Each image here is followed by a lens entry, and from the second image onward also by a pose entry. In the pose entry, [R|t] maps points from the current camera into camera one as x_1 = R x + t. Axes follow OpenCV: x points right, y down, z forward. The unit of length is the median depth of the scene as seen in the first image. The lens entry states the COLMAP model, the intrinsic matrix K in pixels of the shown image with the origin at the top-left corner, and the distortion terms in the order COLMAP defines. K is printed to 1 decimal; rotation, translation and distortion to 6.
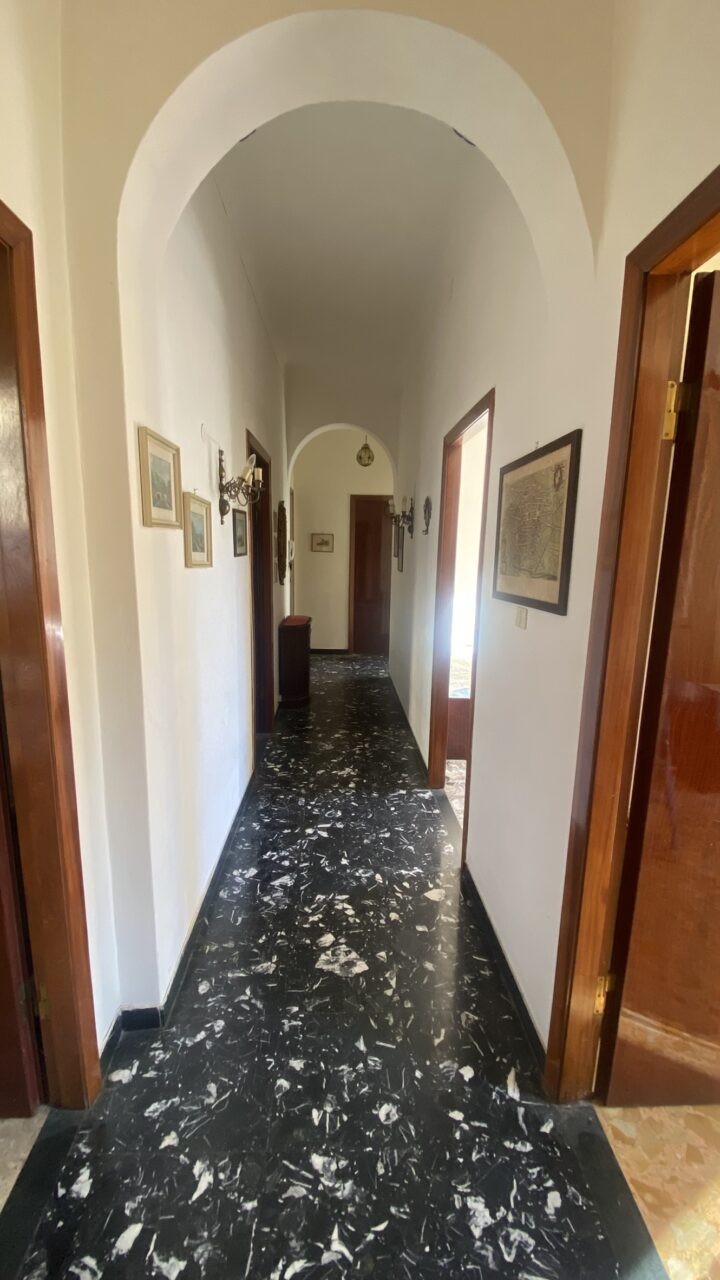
lens RADIAL K [[537.9, 0, 360.8], [0, 537.9, 642.2], [0, 0, 1]] dist [0.000513, -0.011841]
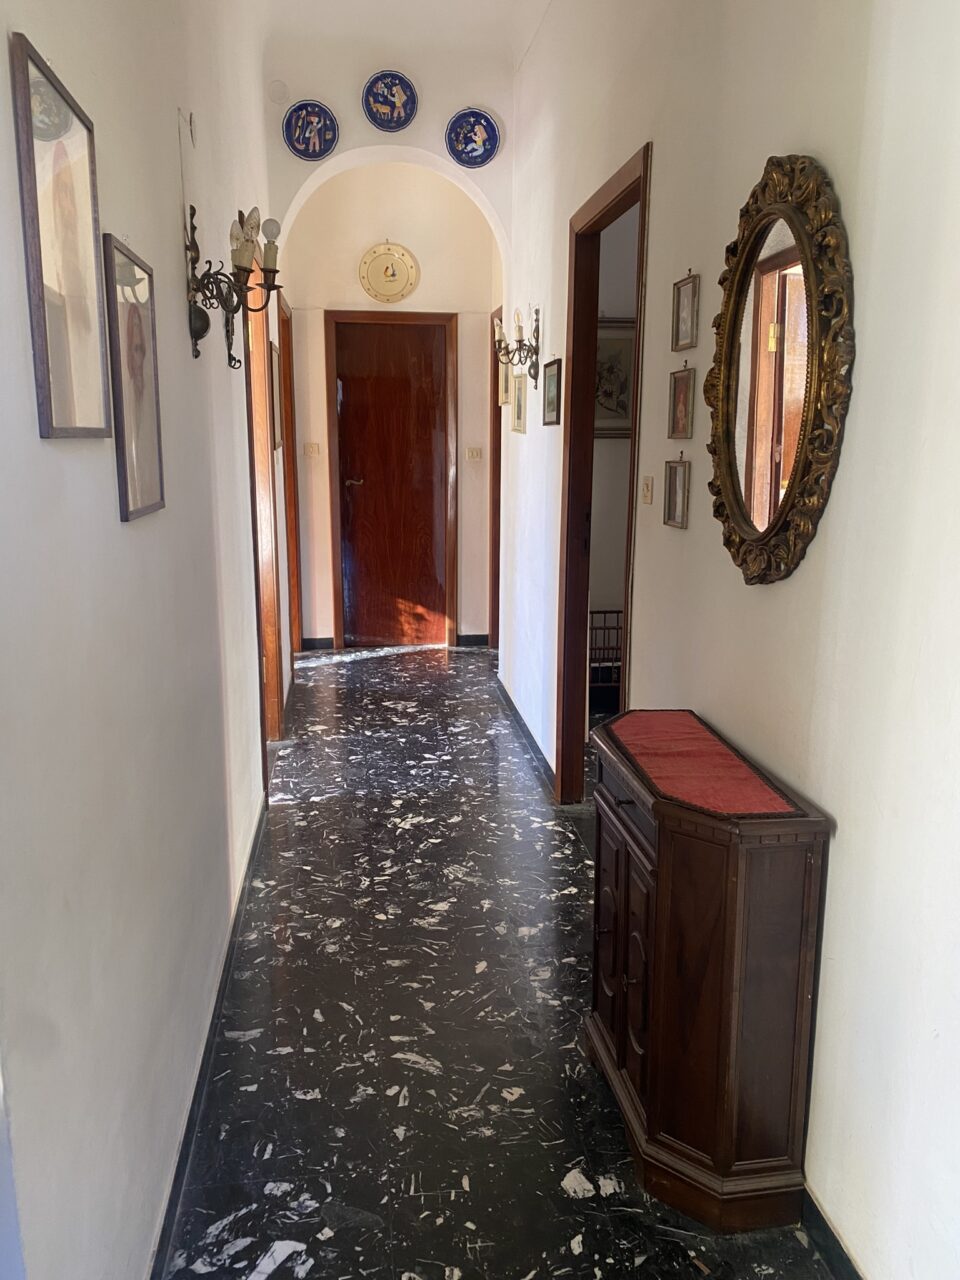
lens RADIAL K [[994.0, 0, 481.6], [0, 994.0, 639.7], [0, 0, 1]] dist [-0.014500, 0.029659]
pose [[-0.996153, -0.011383, -0.086891, -0.012444], [-0.042194, 0.931331, 0.361721, -0.334580], [0.076807, 0.363996, -0.928228, 2.107605]]
